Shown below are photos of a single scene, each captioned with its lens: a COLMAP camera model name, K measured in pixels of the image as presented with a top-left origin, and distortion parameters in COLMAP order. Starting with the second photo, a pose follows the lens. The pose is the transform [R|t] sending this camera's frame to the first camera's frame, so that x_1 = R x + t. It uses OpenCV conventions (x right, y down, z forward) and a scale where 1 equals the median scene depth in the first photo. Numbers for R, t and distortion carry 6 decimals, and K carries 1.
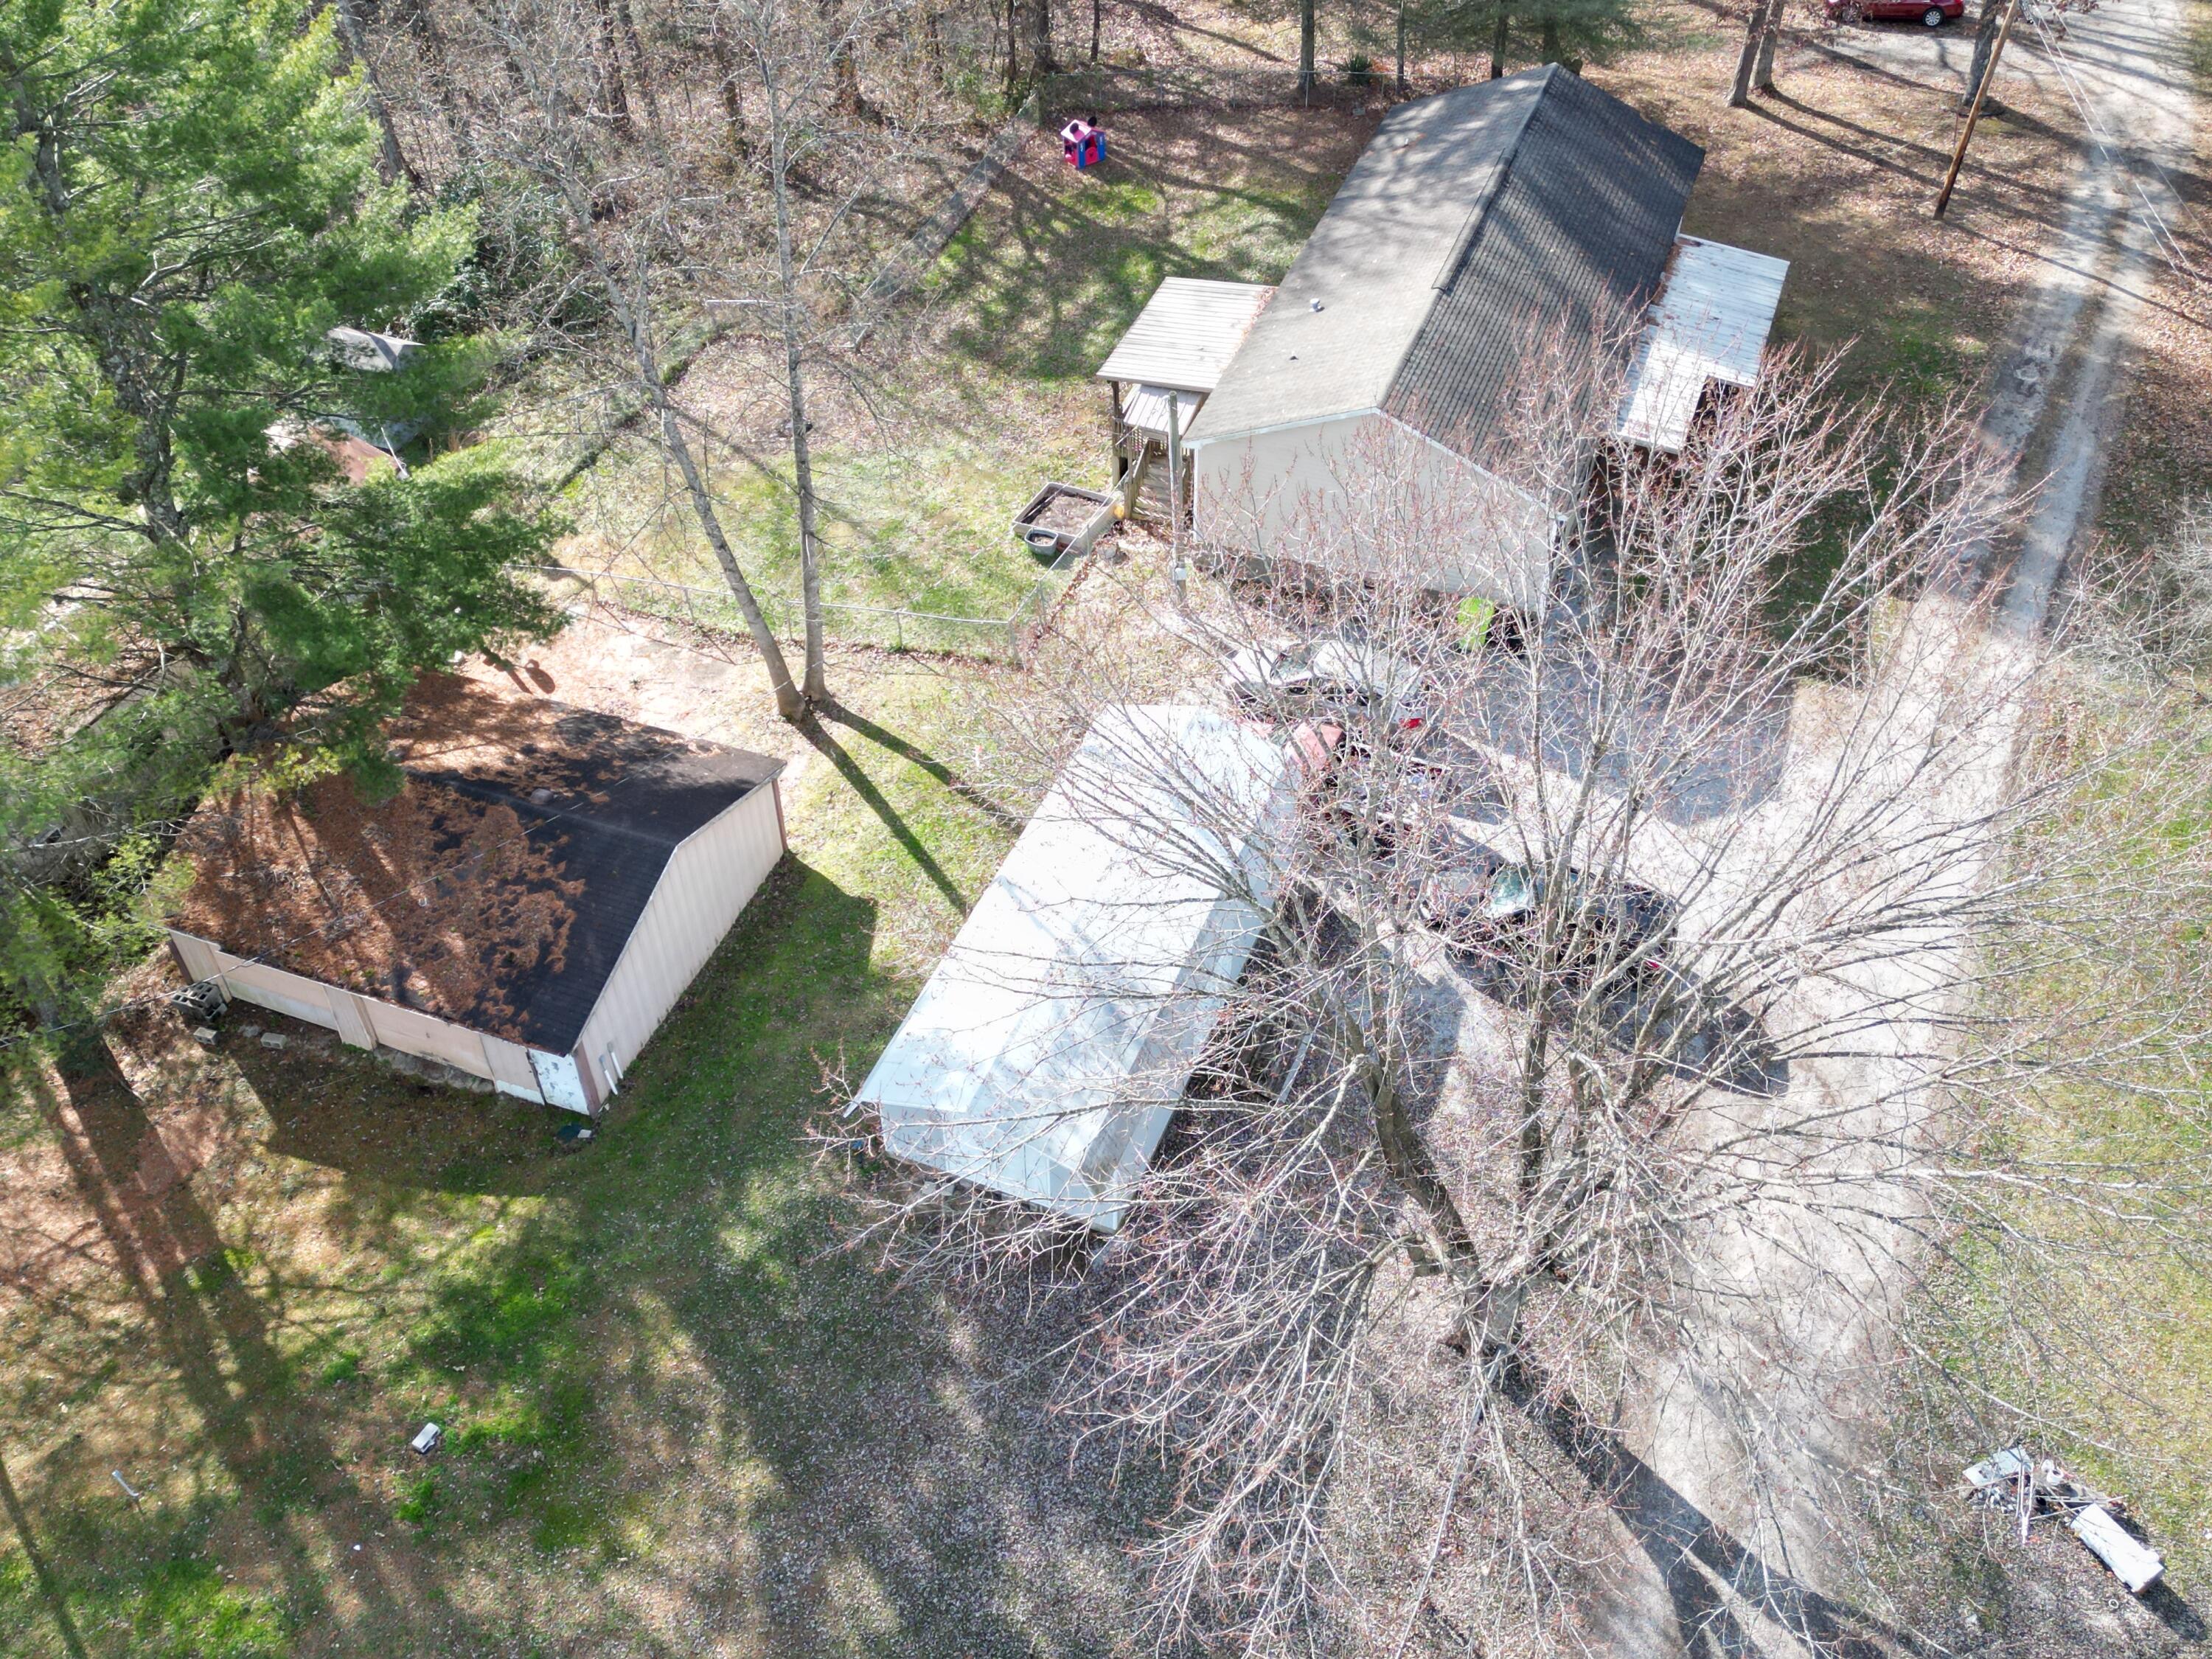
lens RADIAL K [[1961.7, 0, 1101.9], [0, 1961.7, 856.3], [0, 0, 1]] dist [0.078983, -0.002730]
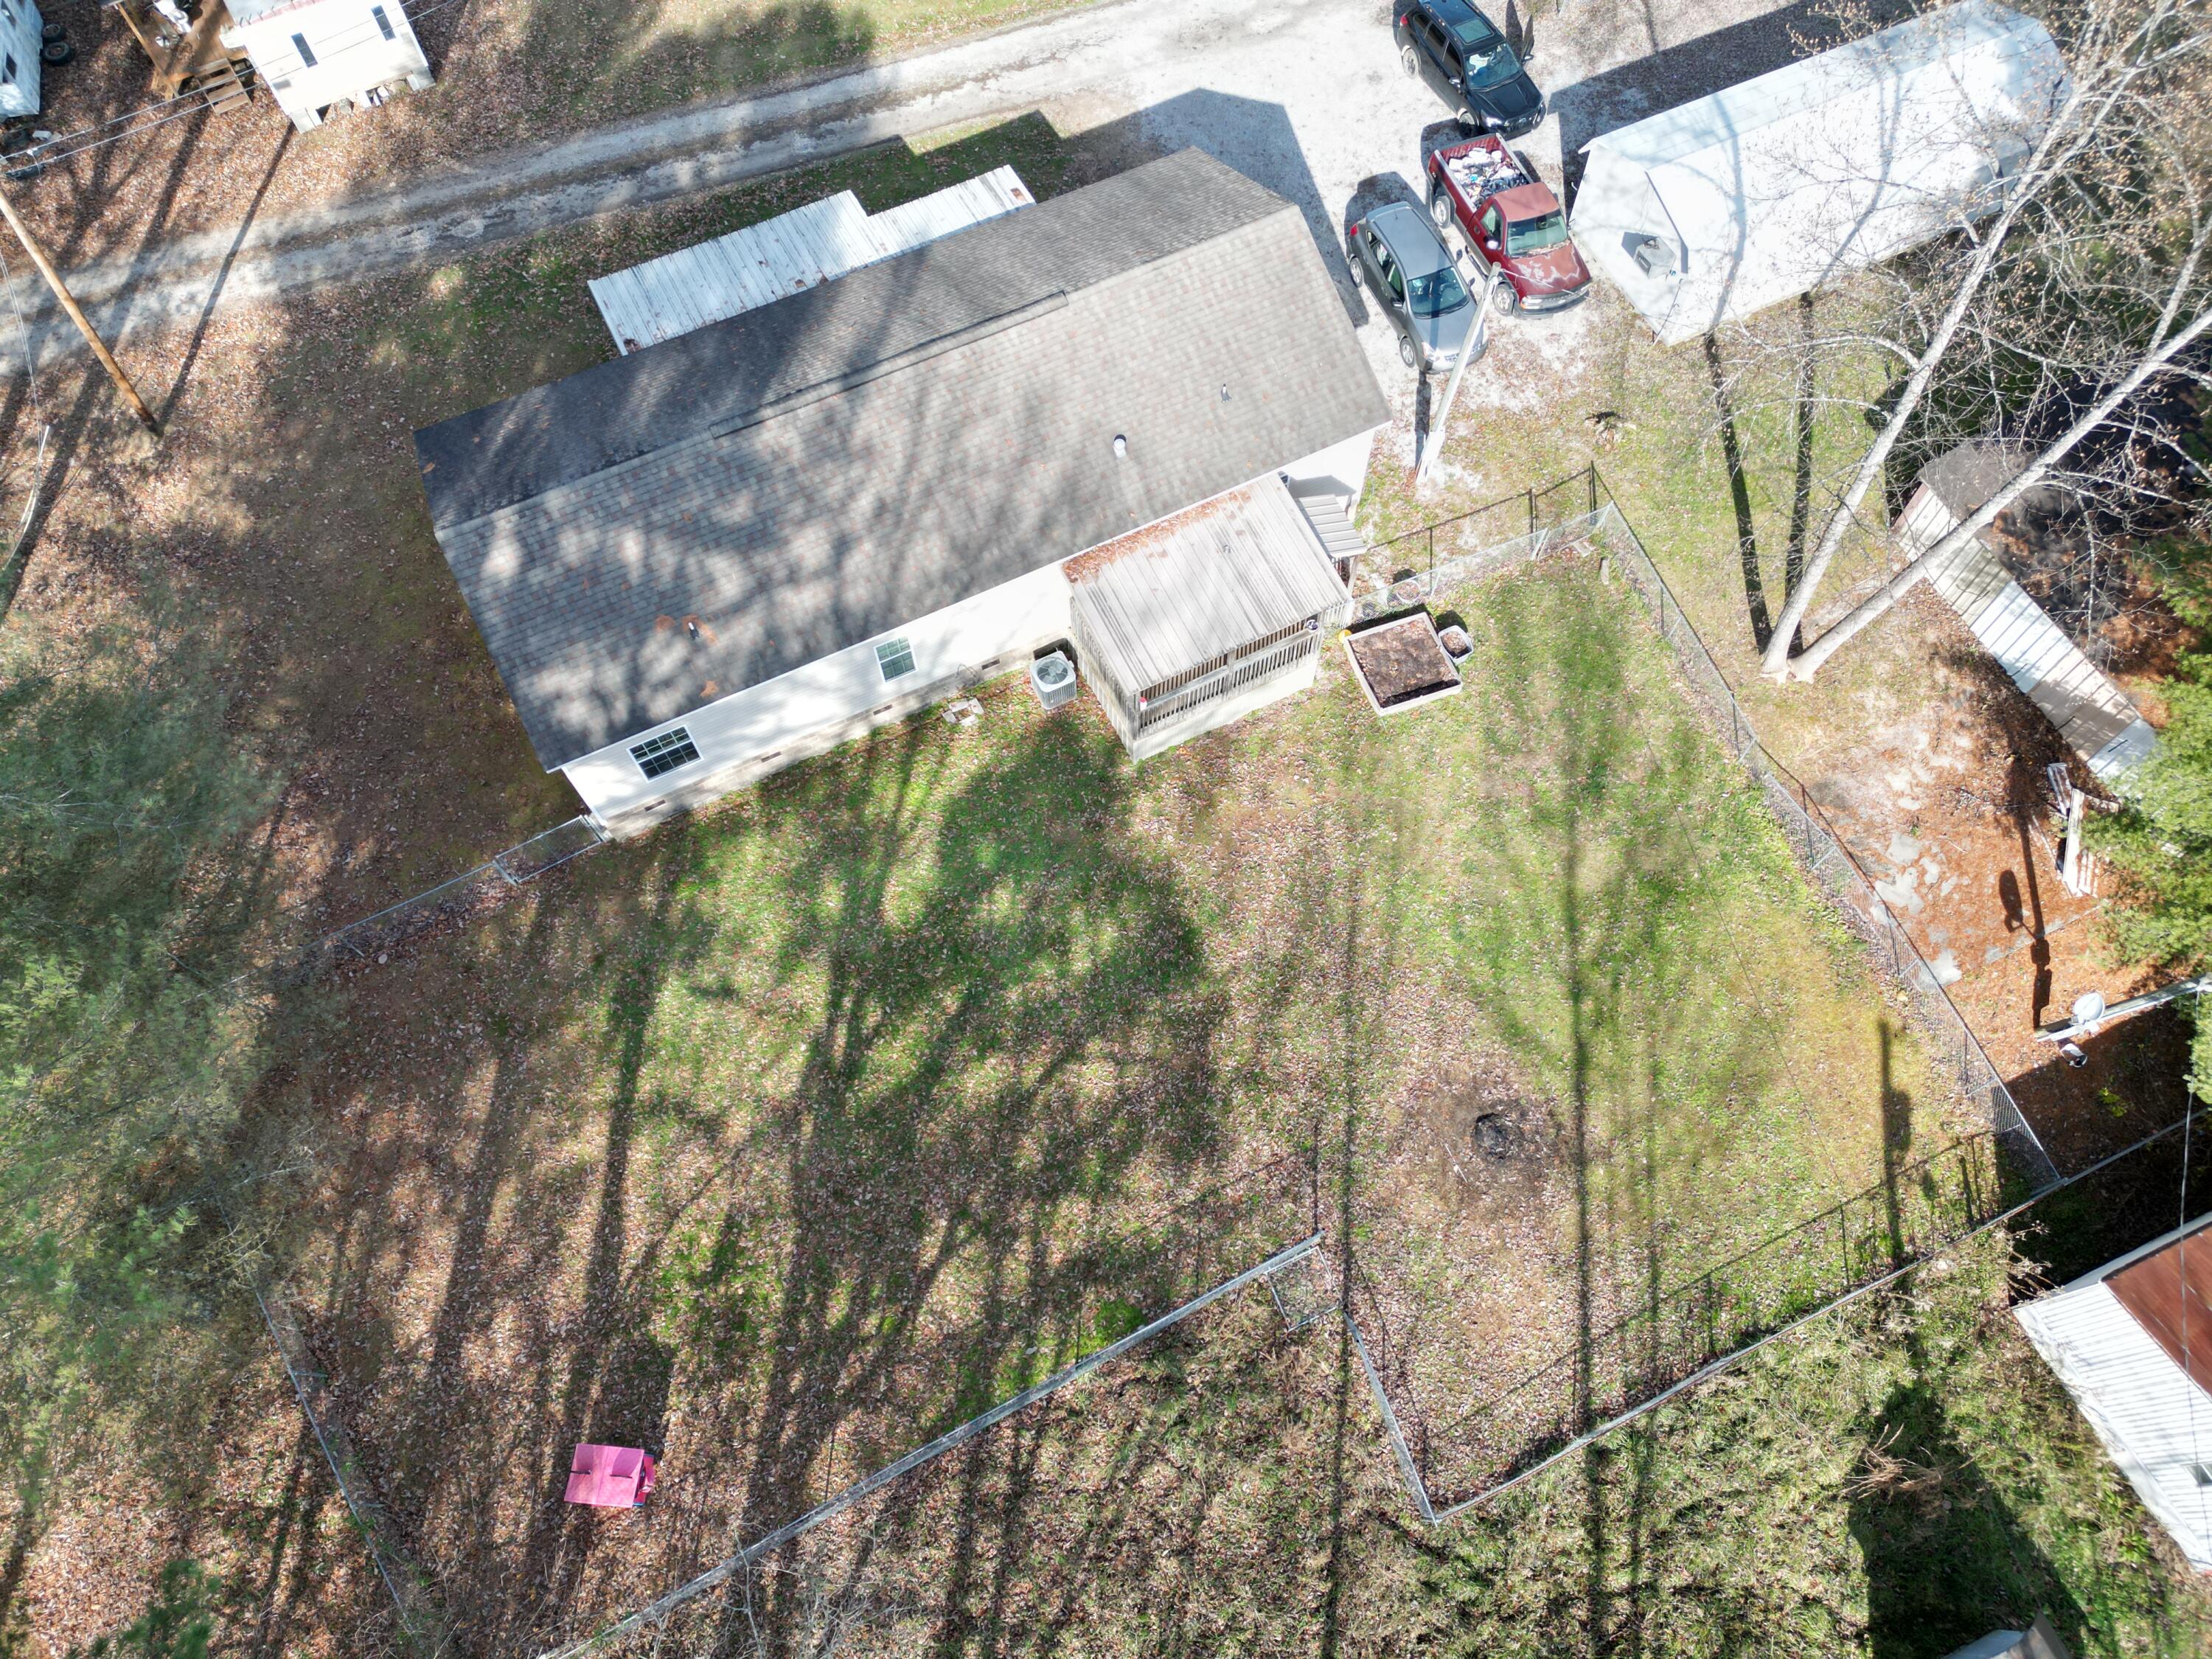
lens RADIAL K [[1558.8, 0, 1110.4], [0, 1558.8, 824.5], [0, 0, 1]] dist [0.044148, -0.000357]
pose [[-0.730197, -0.603390, 0.320518, -0.199559], [0.497983, -0.148827, 0.854320, -0.885089], [-0.467787, 0.783435, 0.409152, 0.882203]]
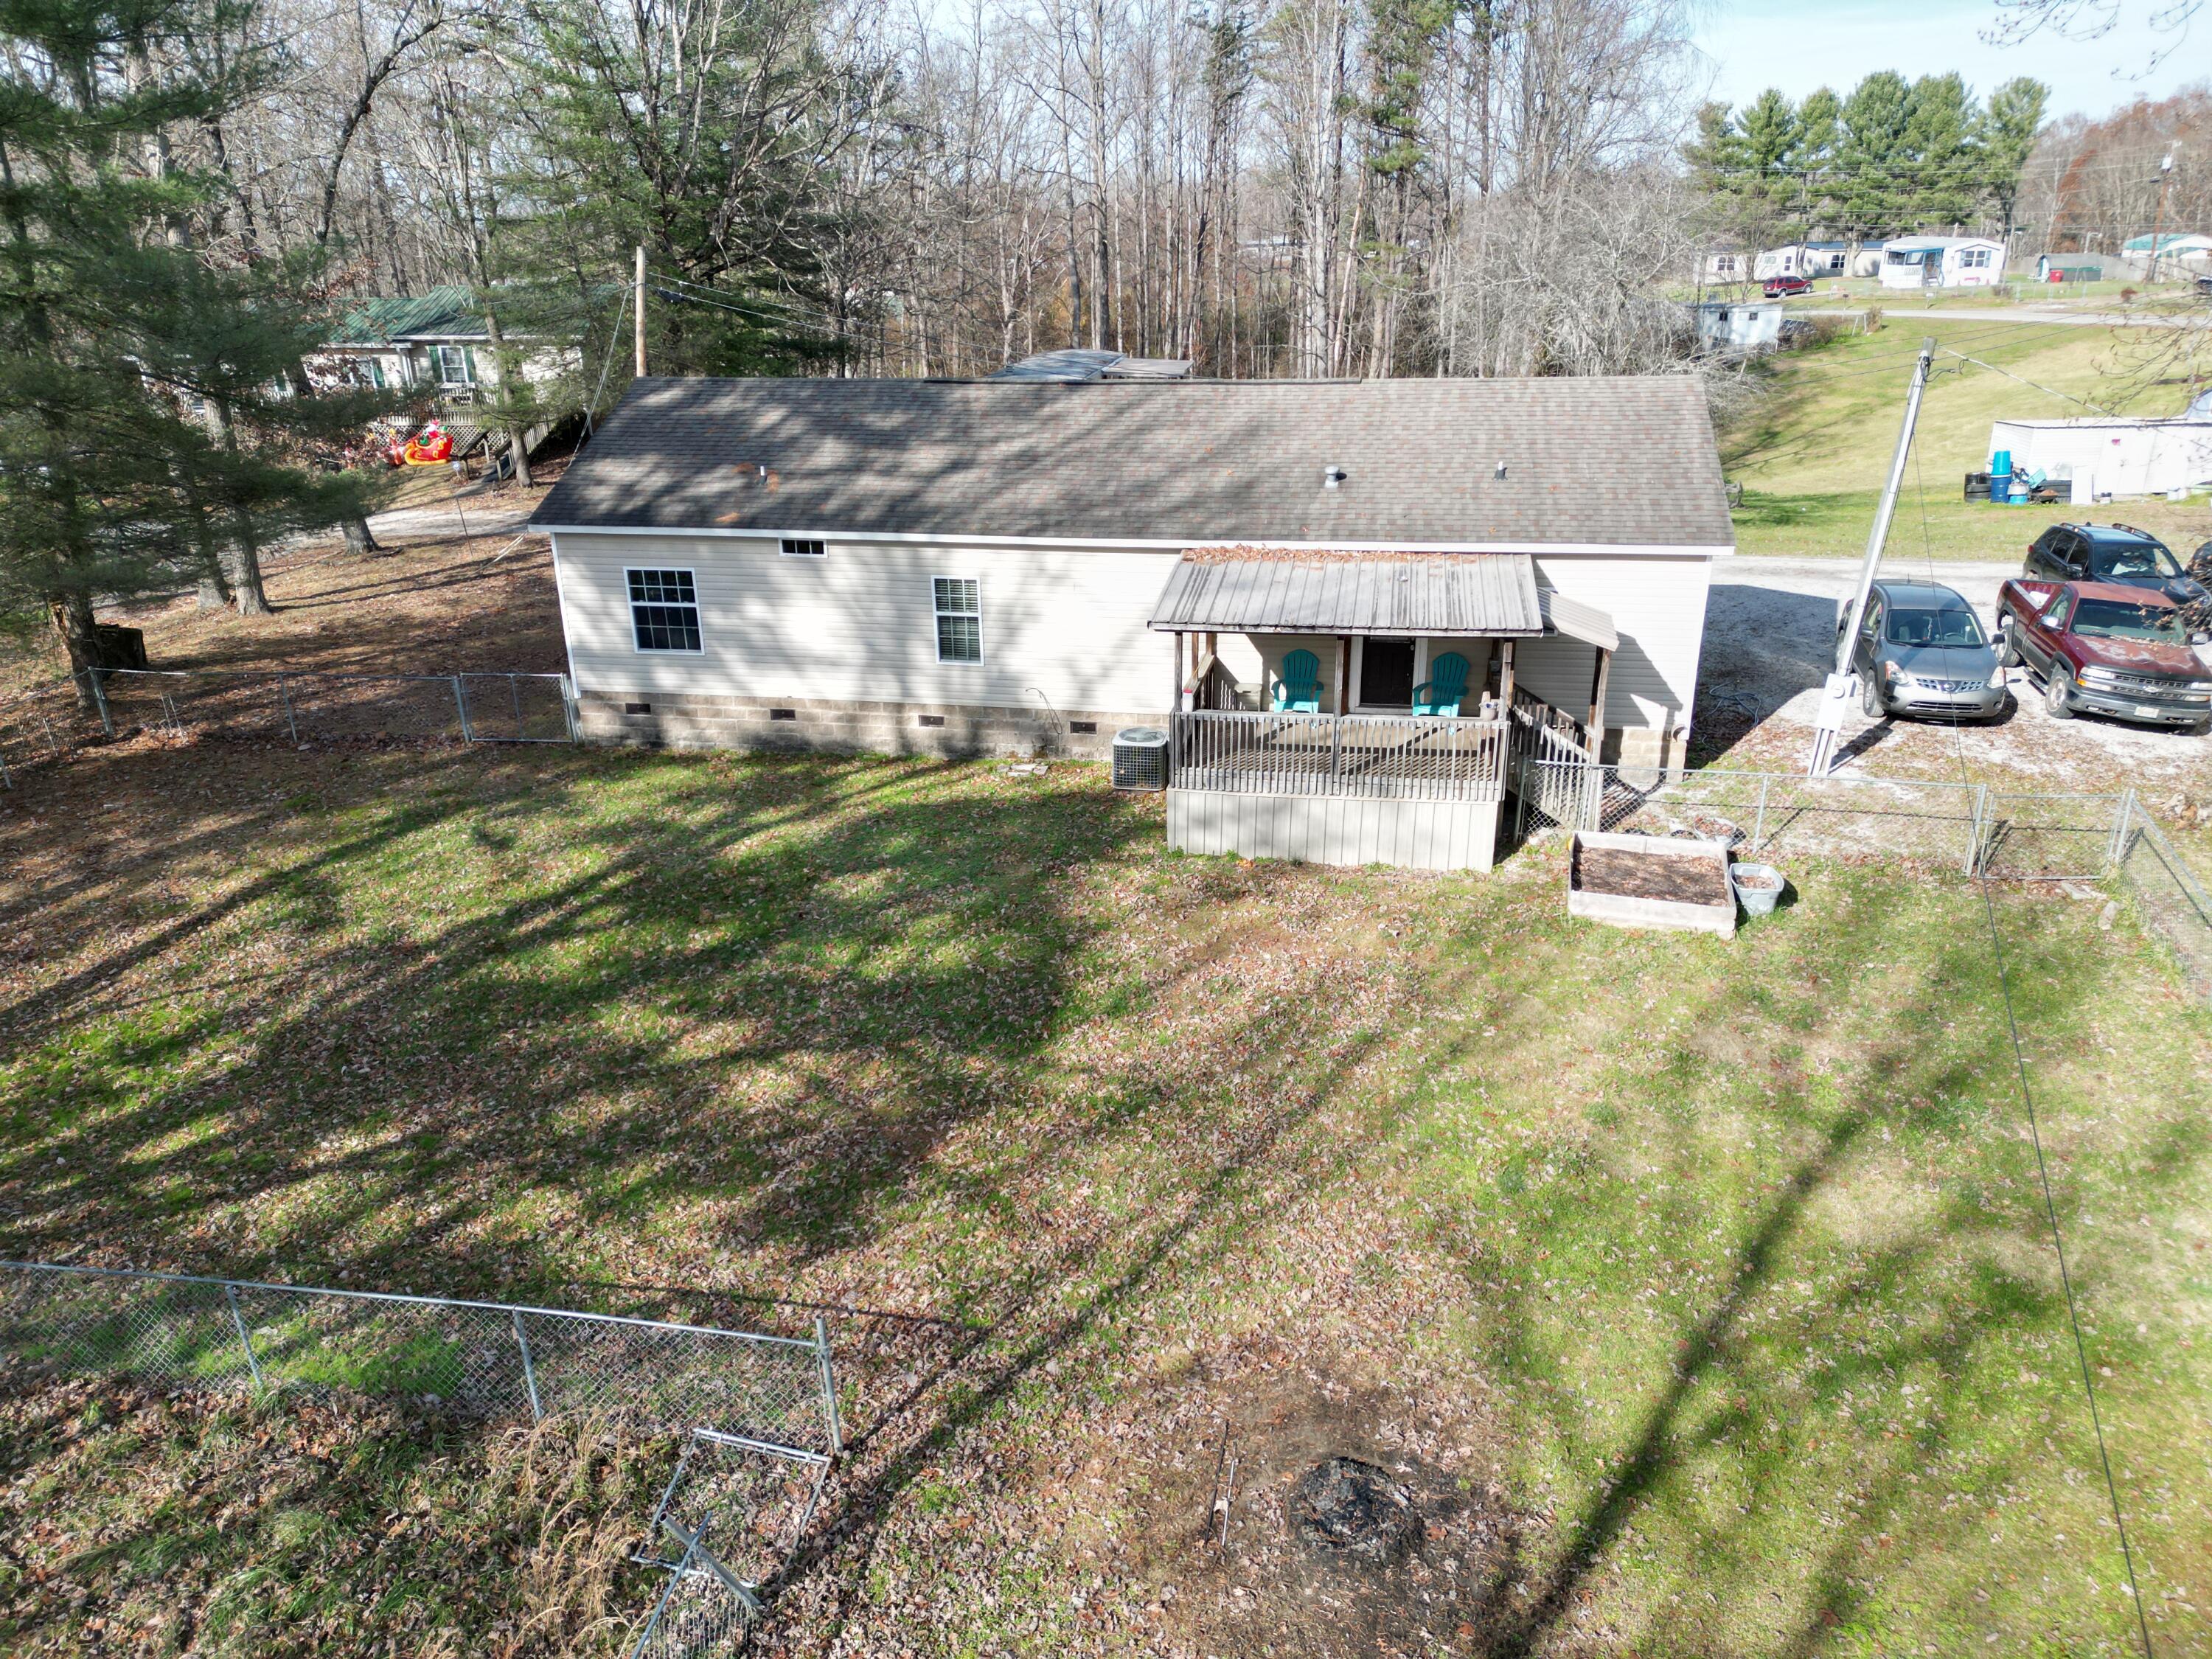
lens RADIAL K [[1560.0, 0, 1106.0], [0, 1560.0, 829.5], [0, 0, 1]] dist [0.021273, -0.000698]
pose [[-0.173567, -0.341851, 0.923587, -0.386457], [0.707466, 0.609125, 0.358411, -0.448005], [-0.685103, 0.715614, 0.136124, 1.092456]]
